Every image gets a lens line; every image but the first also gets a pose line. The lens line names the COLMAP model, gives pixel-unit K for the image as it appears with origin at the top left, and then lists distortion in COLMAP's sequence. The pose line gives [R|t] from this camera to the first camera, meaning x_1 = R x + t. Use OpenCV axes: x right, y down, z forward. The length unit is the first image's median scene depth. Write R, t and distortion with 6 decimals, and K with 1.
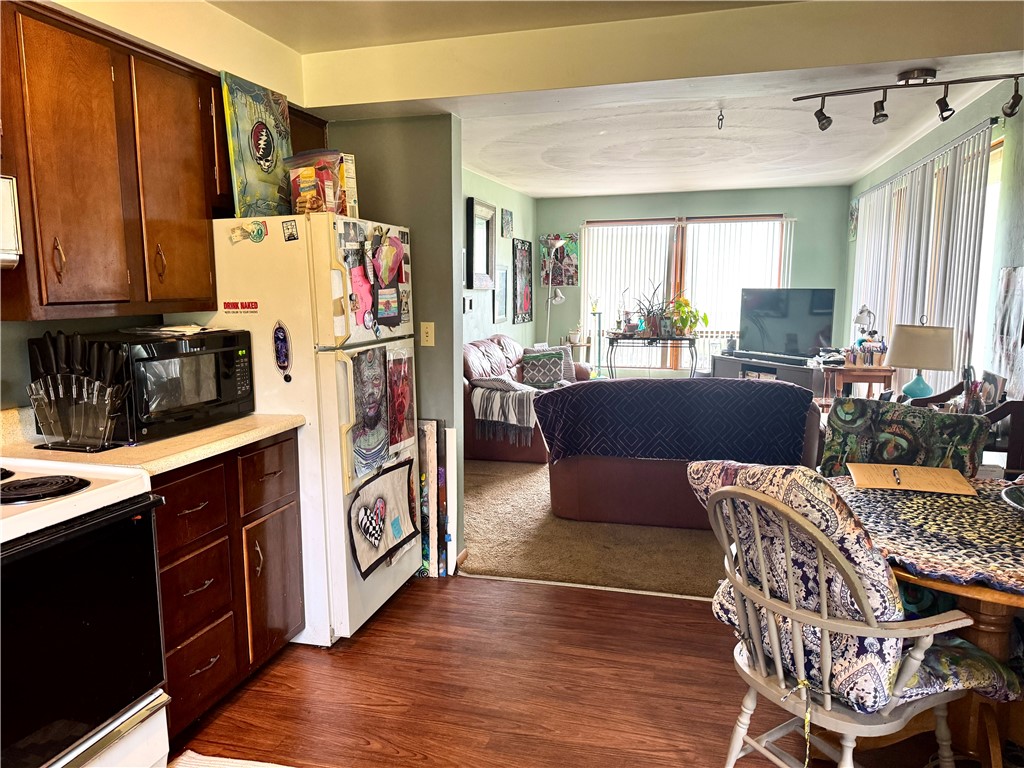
lens RADIAL K [[707.4, 0, 513.1], [0, 707.4, 382.2], [0, 0, 1]] dist [0.074899, -0.091539]
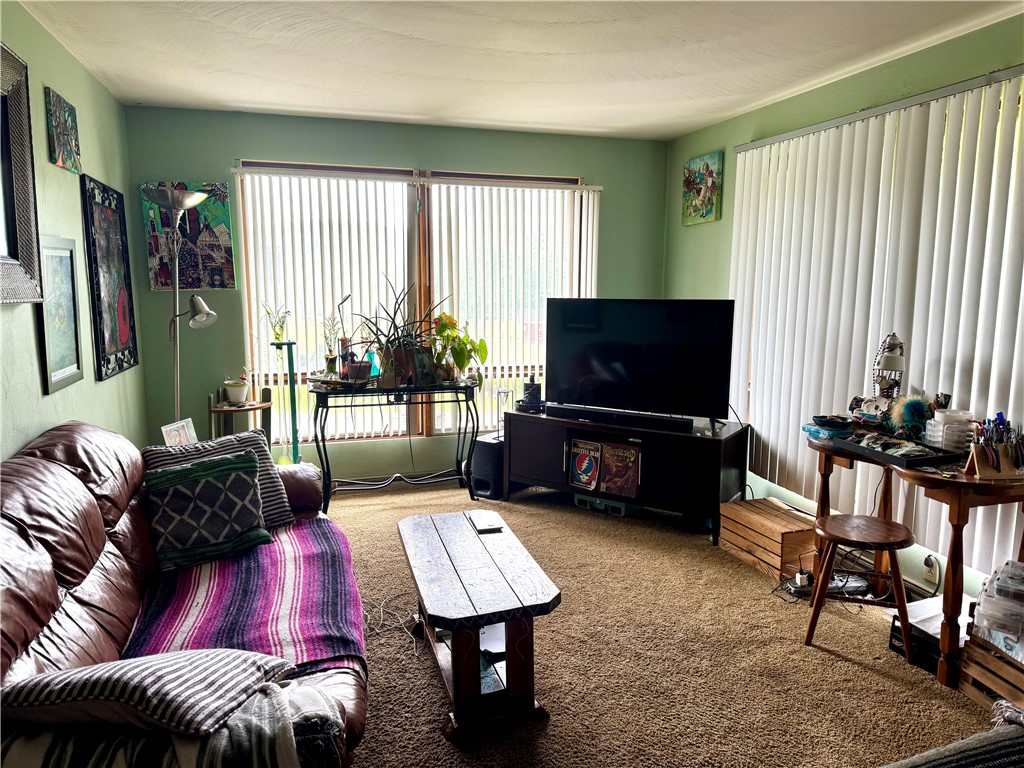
lens RADIAL K [[707.4, 0, 513.7], [0, 707.4, 384.6], [0, 0, 1]] dist [0.074899, -0.091539]
pose [[0.840953, -0.069923, 0.536571, -0.019889], [0.066179, 0.997462, 0.026265, -0.071506], [-0.537046, 0.013422, 0.843446, 0.486819]]
